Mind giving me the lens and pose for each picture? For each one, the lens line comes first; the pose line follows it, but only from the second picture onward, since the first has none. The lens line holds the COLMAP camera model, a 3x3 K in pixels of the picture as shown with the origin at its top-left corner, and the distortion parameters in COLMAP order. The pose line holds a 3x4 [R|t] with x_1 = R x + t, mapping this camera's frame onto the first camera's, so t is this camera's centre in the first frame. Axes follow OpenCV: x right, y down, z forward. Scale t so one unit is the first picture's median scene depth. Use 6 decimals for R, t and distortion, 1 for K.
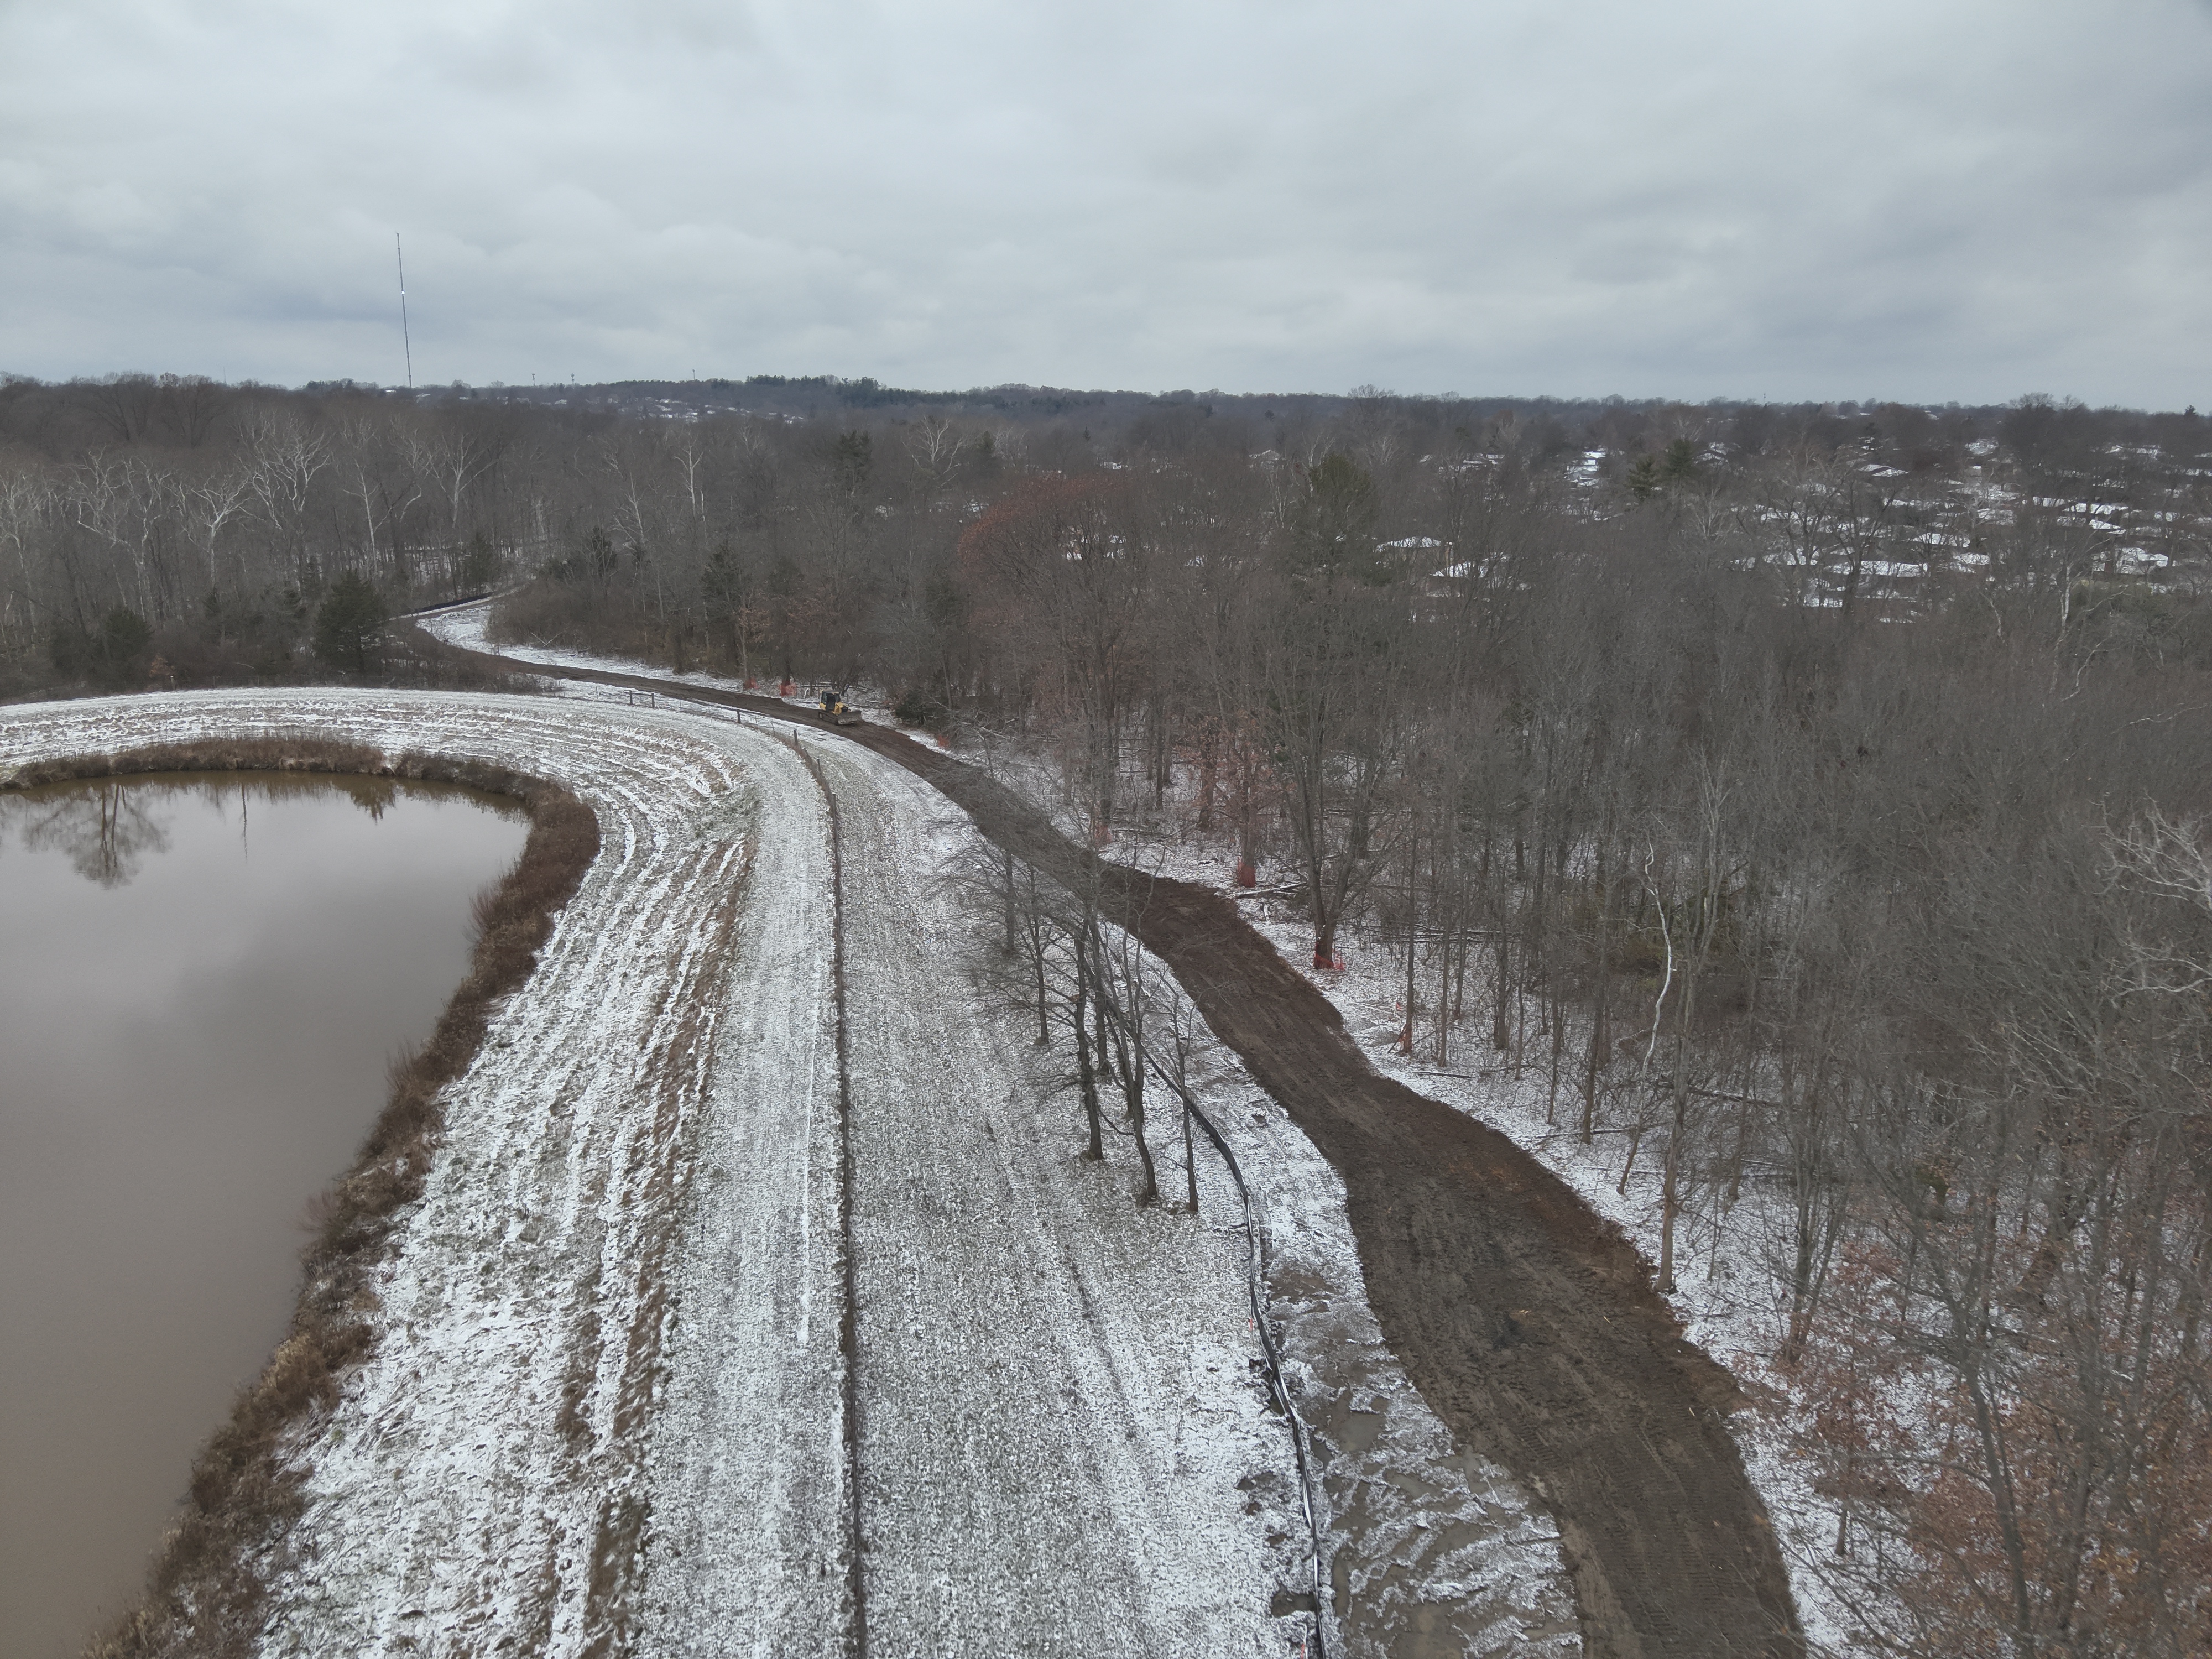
lens RADIAL K [[1620.6, 0, 1103.3], [0, 1620.6, 831.5], [0, 0, 1]] dist [0.169991, -0.315576]
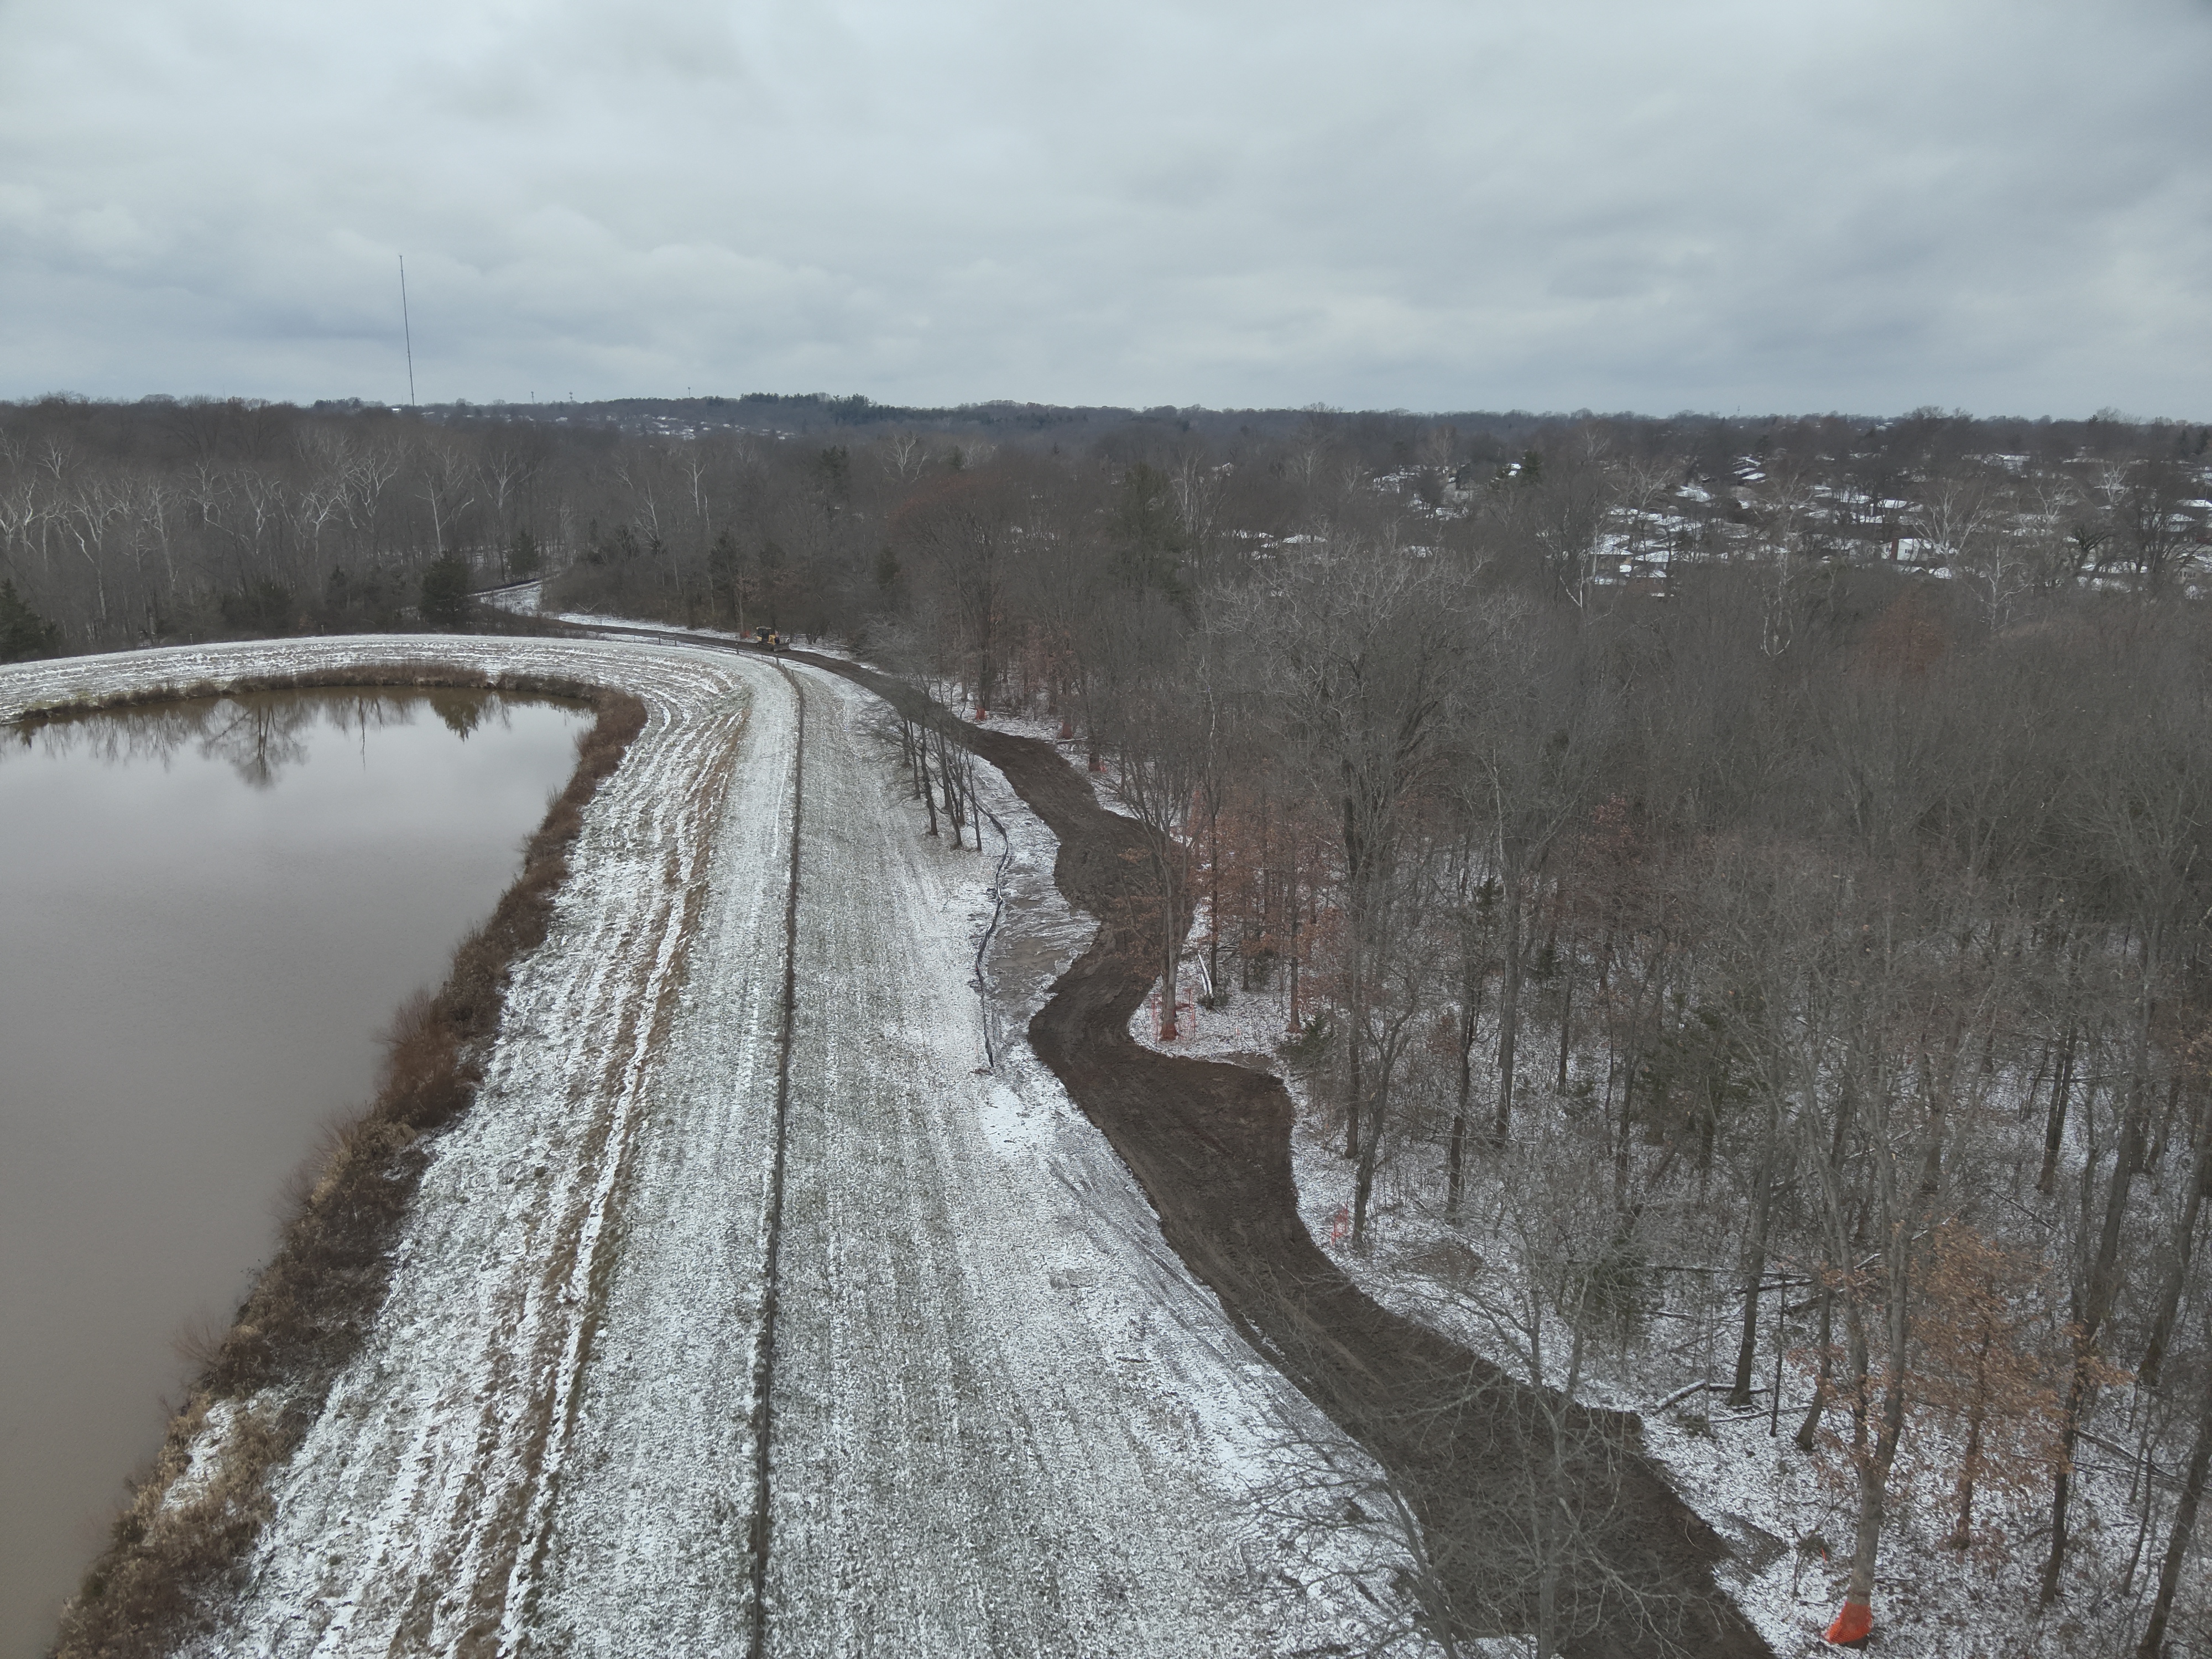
lens RADIAL K [[1620.6, 0, 1103.3], [0, 1620.6, 831.5], [0, 0, 1]] dist [0.169991, -0.315576]
pose [[0.999986, -0.004409, 0.002755, 0.080527], [0.004432, 0.999956, -0.008292, 0.092089], [-0.002719, 0.008304, 0.999962, -0.376233]]
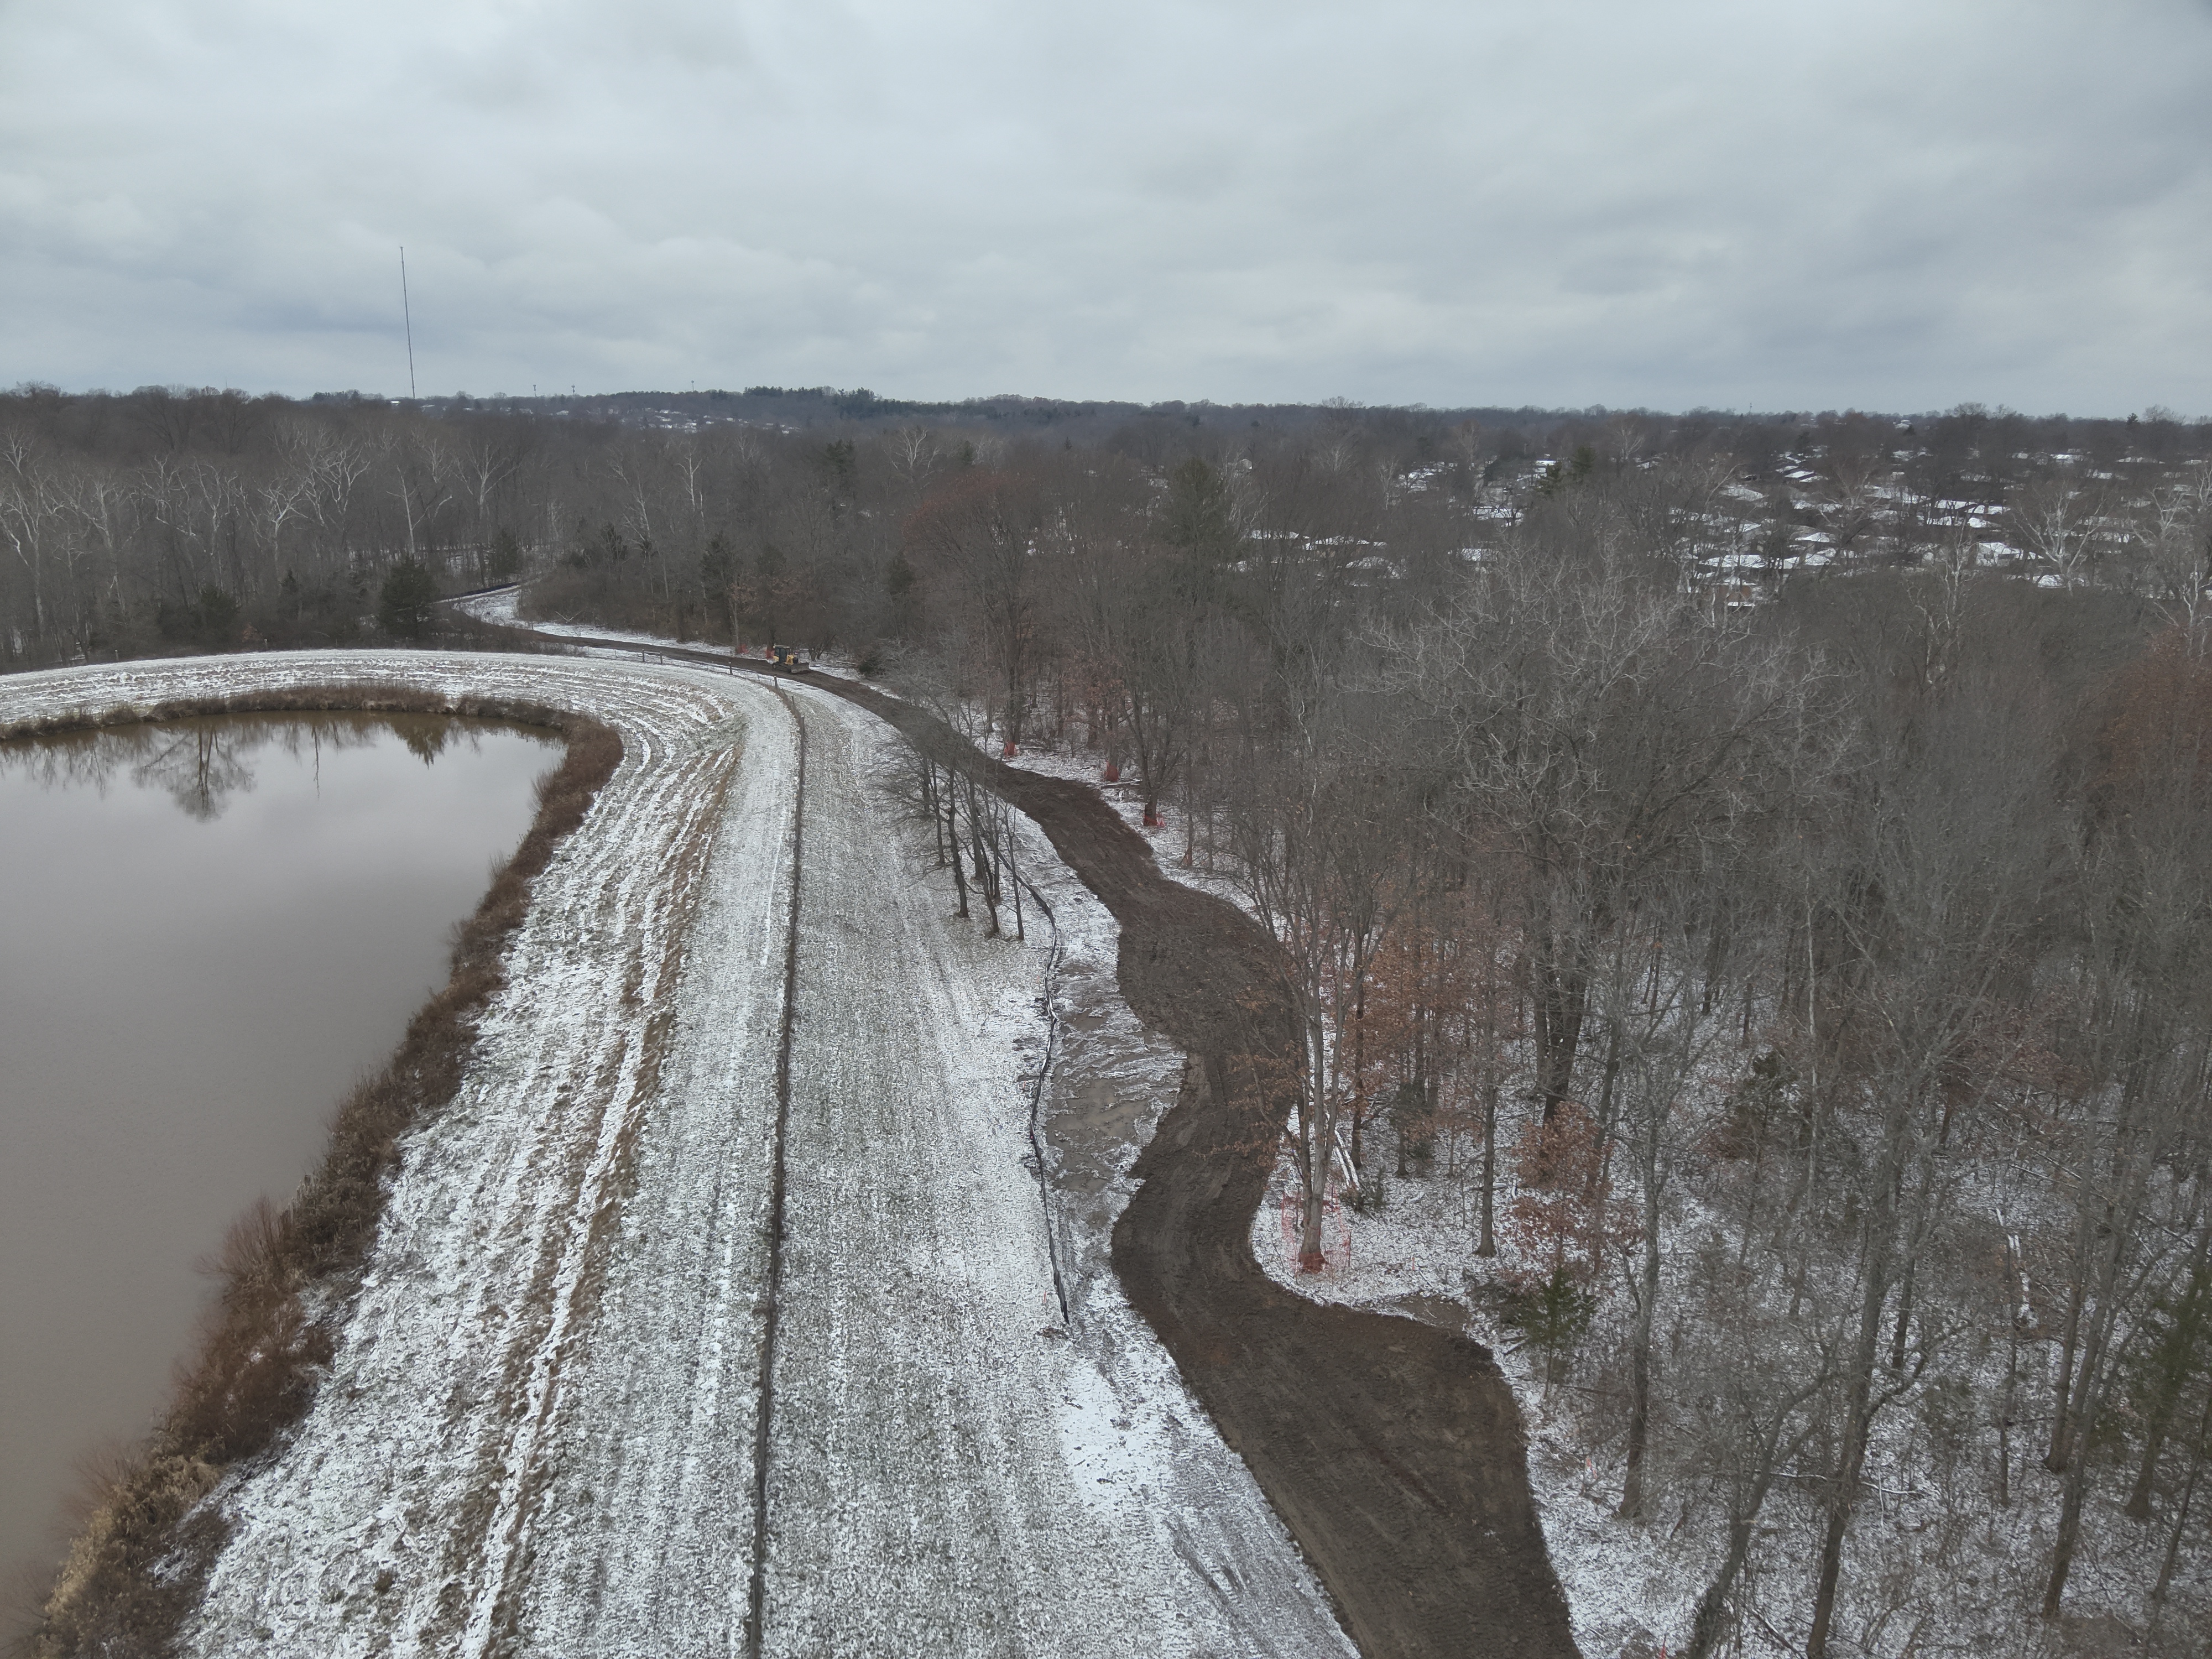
lens RADIAL K [[1620.6, 0, 1103.3], [0, 1620.6, 831.5], [0, 0, 1]] dist [0.169991, -0.315576]
pose [[0.999999, -0.001084, 0.000814, 0.054118], [0.001088, 0.999983, -0.005699, 0.055920], [-0.000808, 0.005700, 0.999983, -0.222987]]
